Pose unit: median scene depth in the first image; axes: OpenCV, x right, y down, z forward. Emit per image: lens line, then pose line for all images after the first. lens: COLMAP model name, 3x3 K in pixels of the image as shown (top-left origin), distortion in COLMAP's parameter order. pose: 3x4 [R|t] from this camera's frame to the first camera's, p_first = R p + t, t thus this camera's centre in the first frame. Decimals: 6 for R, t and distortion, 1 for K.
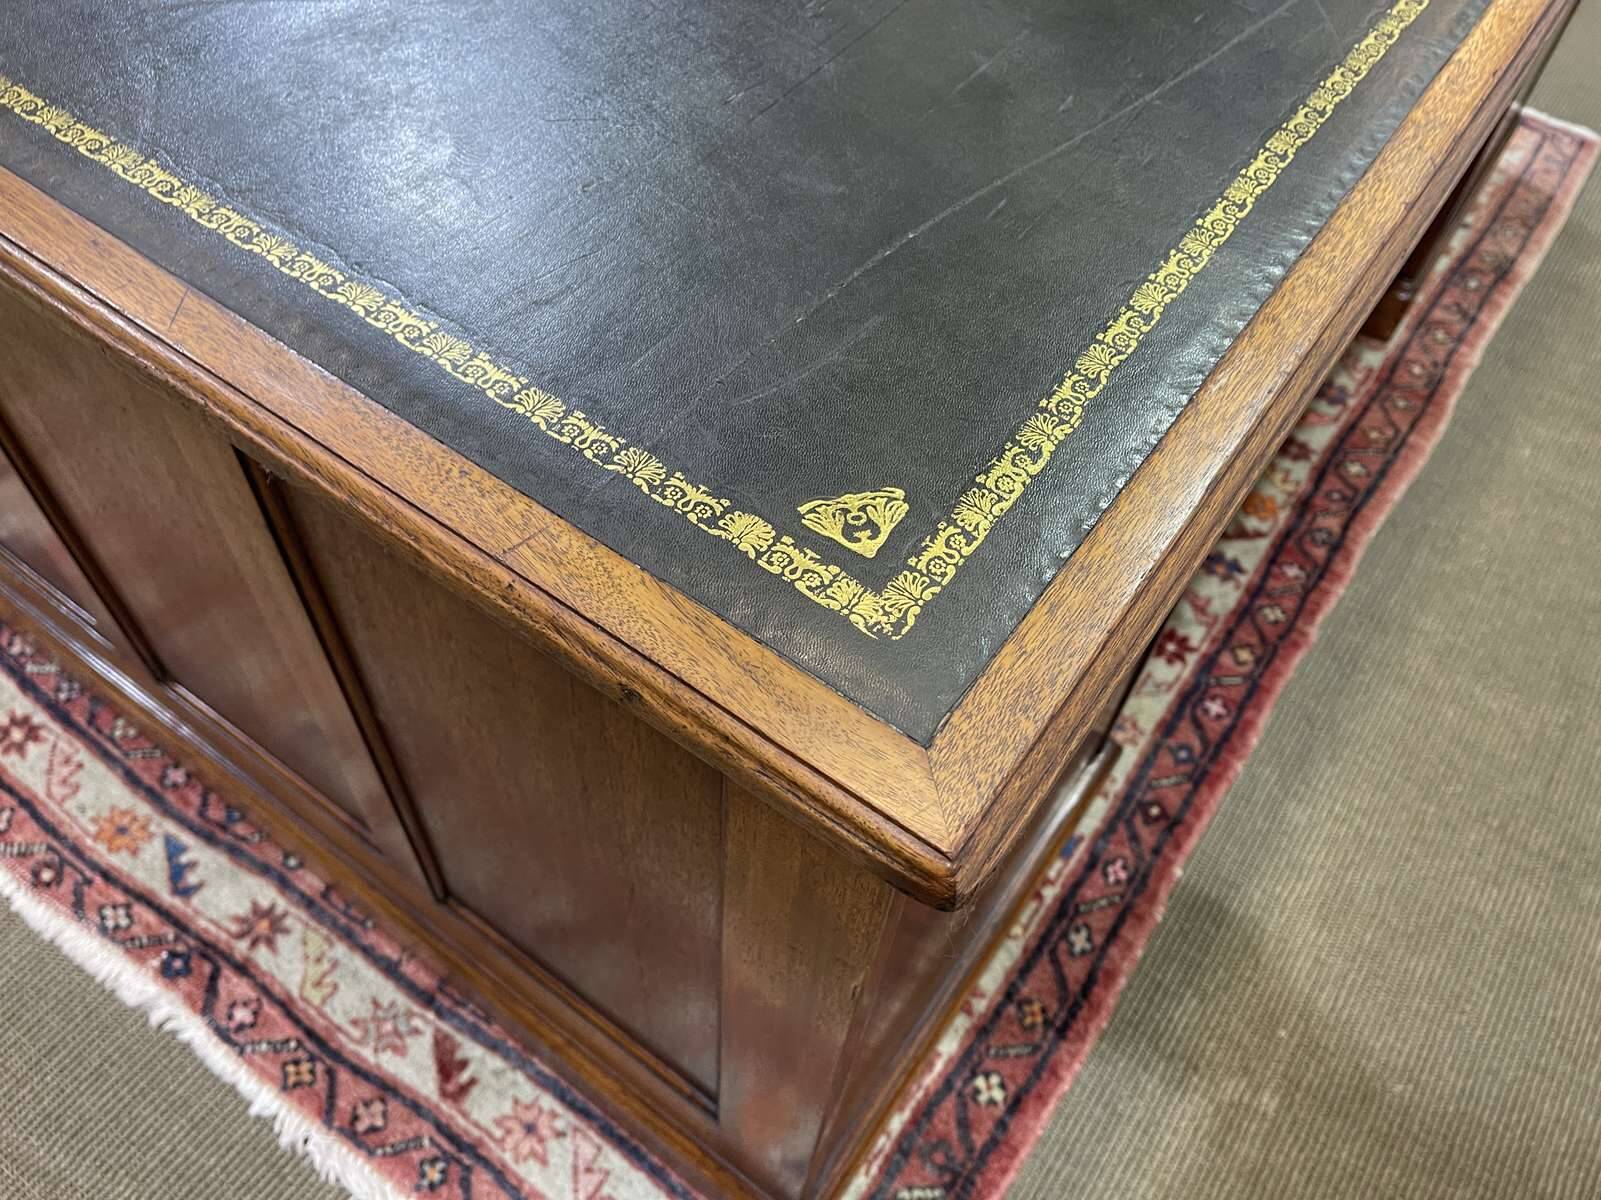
lens RADIAL K [[1221.2, 0, 810.0], [0, 1221.2, 603.0], [0, 0, 1]] dist [0.045017, -0.066222]
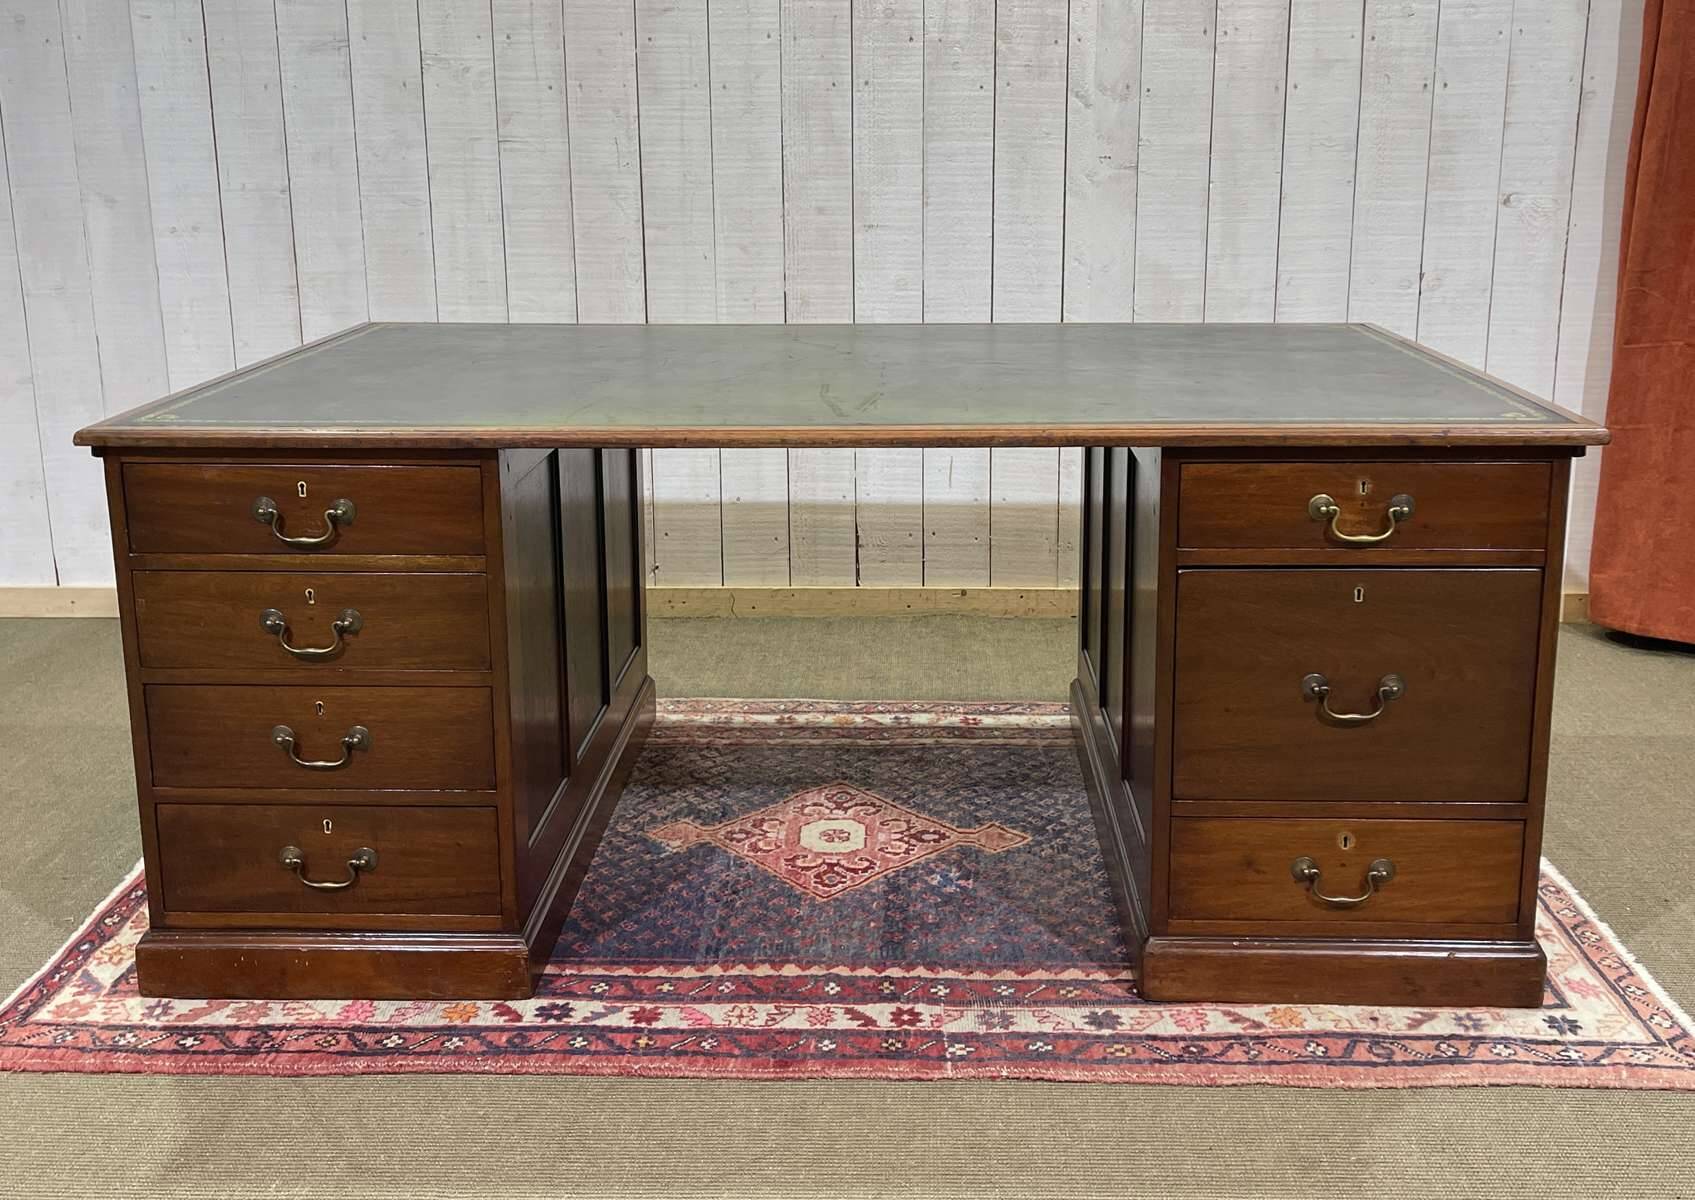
lens RADIAL K [[1684.7, 0, 869.4], [0, 1684.7, 483.3], [0, 0, 1]] dist [0.032933, 0.000000]
pose [[-0.552595, -0.234905, 0.799661, -1.864083], [0.660523, 0.461695, 0.592071, -2.071412], [-0.508280, 0.855370, -0.099970, 1.250478]]
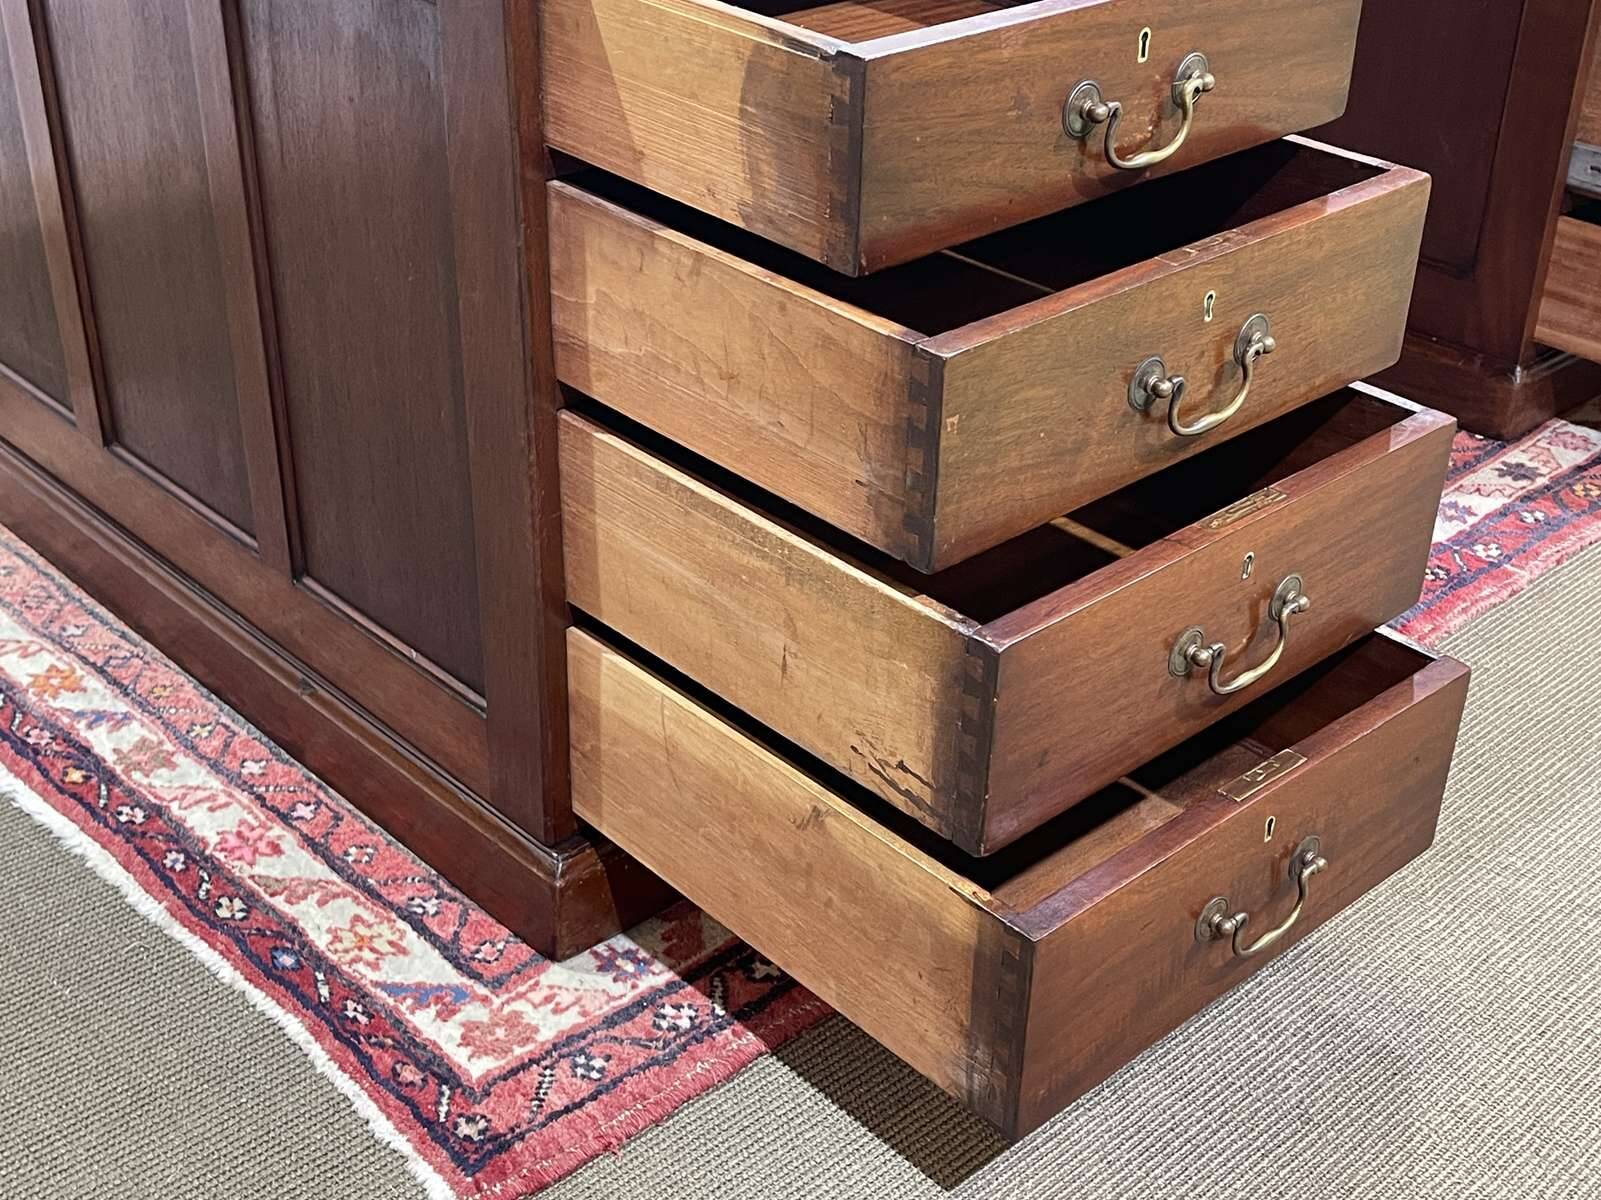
lens RADIAL K [[2045.9, 0, 851.8], [0, 2045.9, 628.4], [0, 0, 1]] dist [0.041332, 0.000000]
pose [[-0.978835, -0.168248, 0.116507, -0.151270], [0.102631, 0.088967, 0.990733, -2.517961], [-0.177054, 0.981722, -0.069817, 1.879863]]
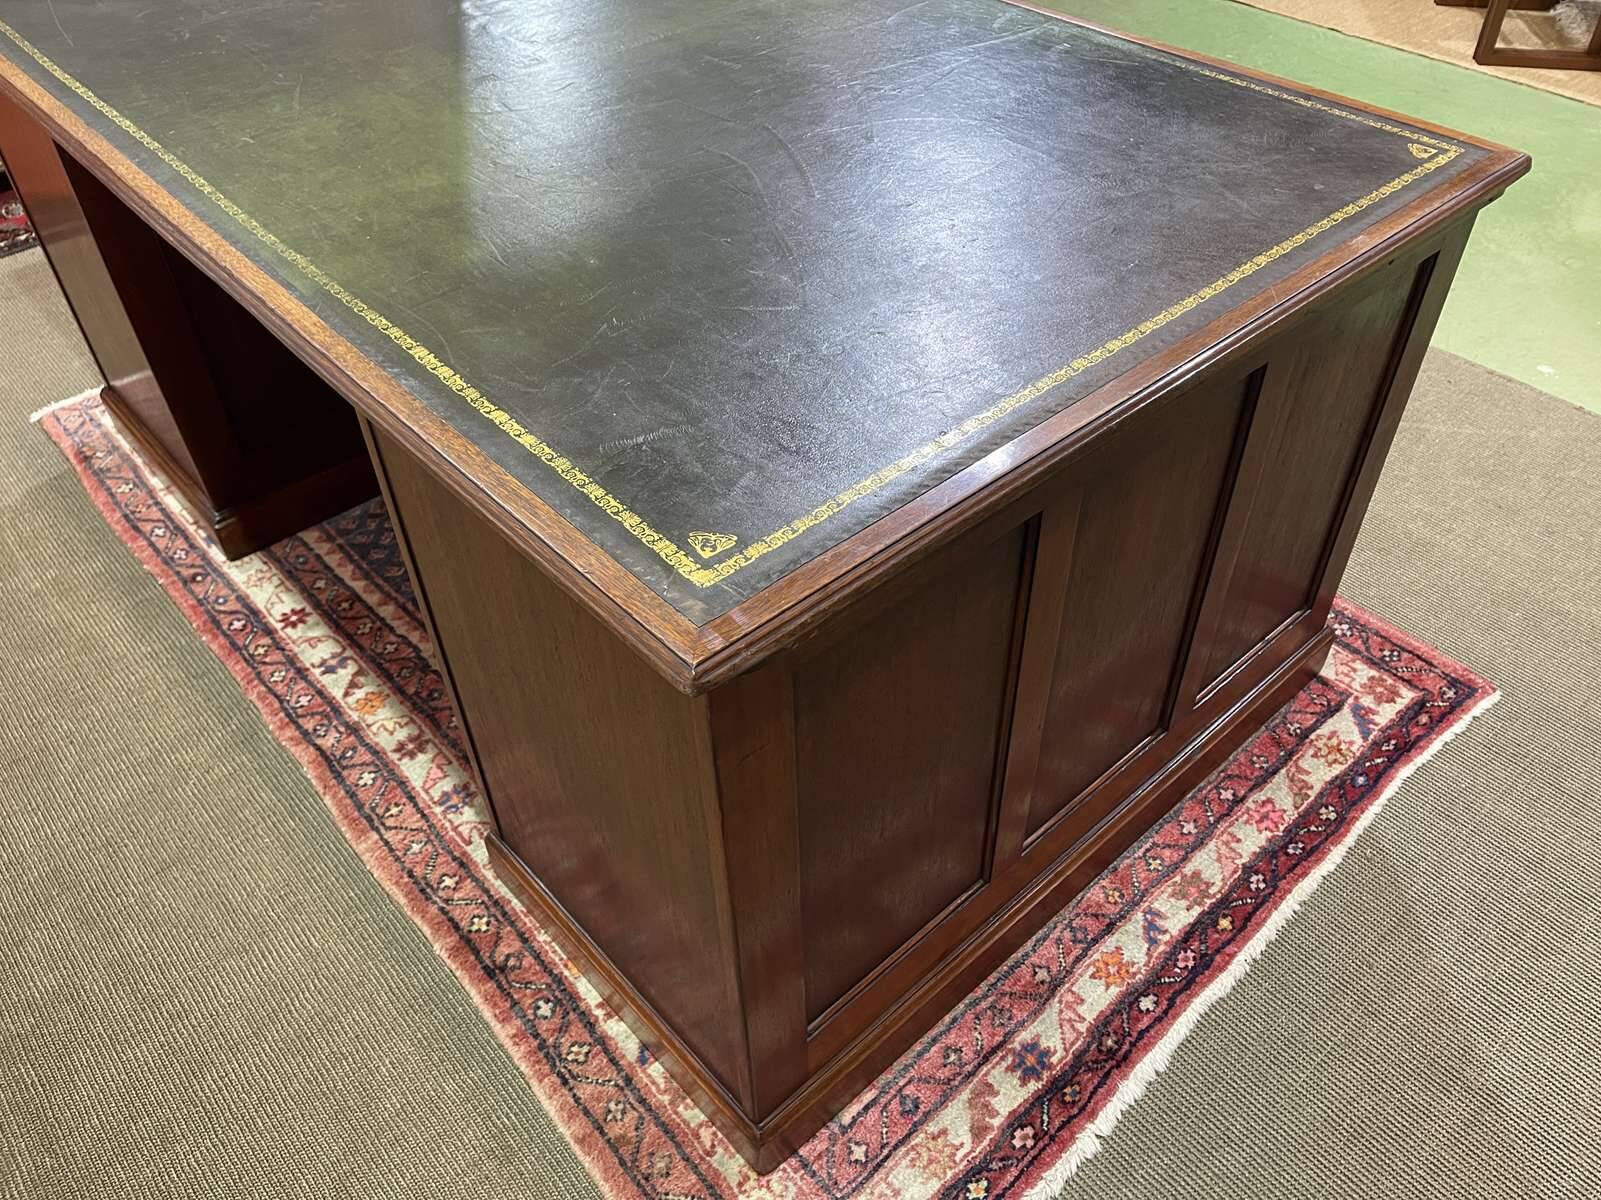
lens RADIAL K [[1221.2, 0, 813.3], [0, 1221.2, 606.4], [0, 0, 1]] dist [0.045017, -0.066222]
pose [[-0.218635, 0.625219, -0.749200, 1.511279], [-0.792848, 0.333759, 0.509899, -1.458401], [0.568850, 0.705483, 0.422732, 0.886239]]
